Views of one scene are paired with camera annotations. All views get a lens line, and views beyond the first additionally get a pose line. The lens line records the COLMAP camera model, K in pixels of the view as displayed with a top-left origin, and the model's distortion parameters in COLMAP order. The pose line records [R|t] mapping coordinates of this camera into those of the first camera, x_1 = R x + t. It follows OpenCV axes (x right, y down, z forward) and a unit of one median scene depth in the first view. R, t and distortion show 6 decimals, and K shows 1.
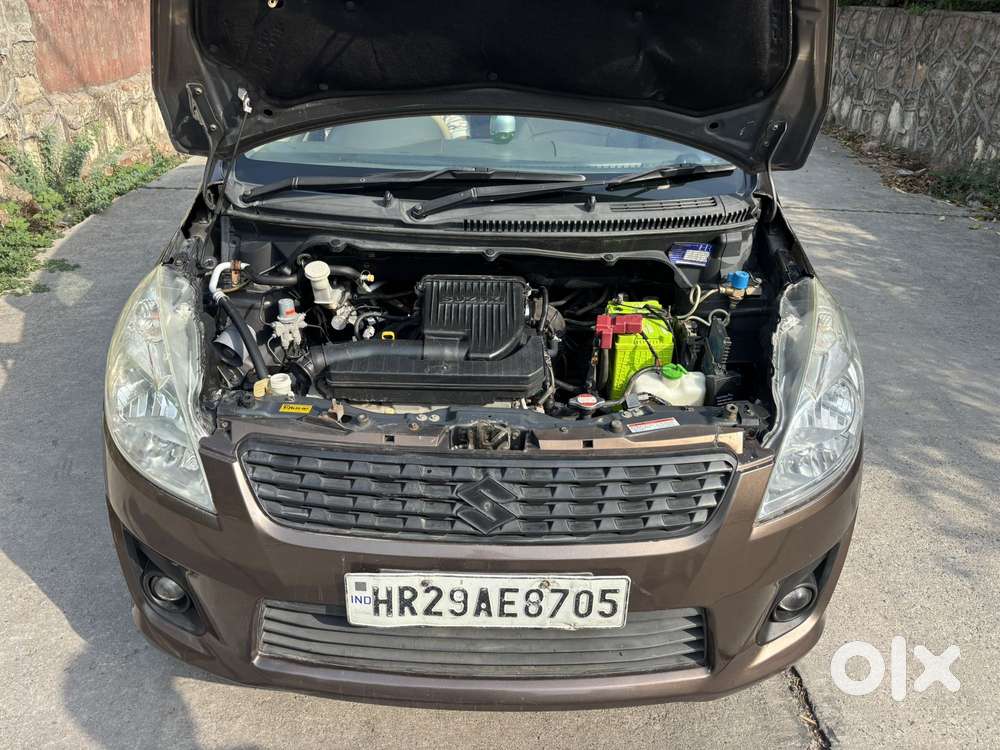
lens RADIAL K [[784.0, 0, 500.0], [0, 784.0, 391.8], [0, 0, 1]] dist [0.003718, -0.012420]
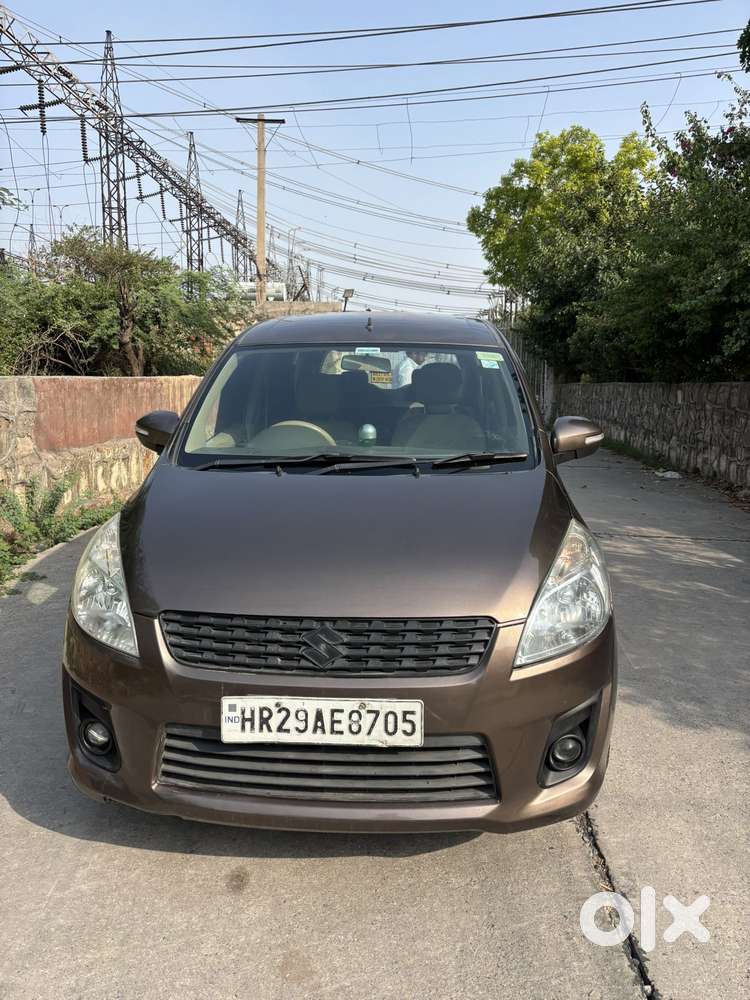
lens RADIAL K [[774.8, 0, 386.1], [0, 774.8, 500.9], [0, 0, 1]] dist [0.014852, -0.005452]
pose [[0.998119, -0.011807, -0.060154, 0.184417], [-0.008217, 0.946655, -0.322144, 0.338628], [0.060749, 0.322033, 0.944778, -0.423767]]
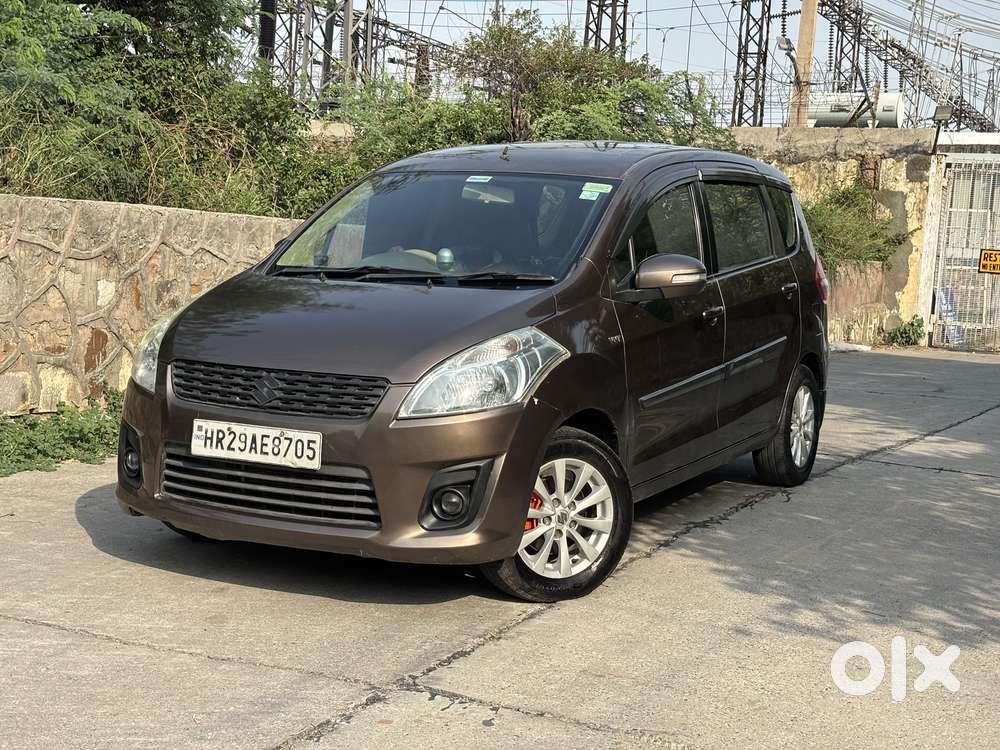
lens RADIAL K [[1553.8, 0, 477.1], [0, 1553.8, 397.6], [0, 0, 1]] dist [0.310356, -1.467622]
pose [[0.878392, 0.056386, -0.474604, 2.158022], [-0.243683, 0.907087, -0.343237, 1.292337], [0.411153, 0.417150, 0.810518, -1.789999]]
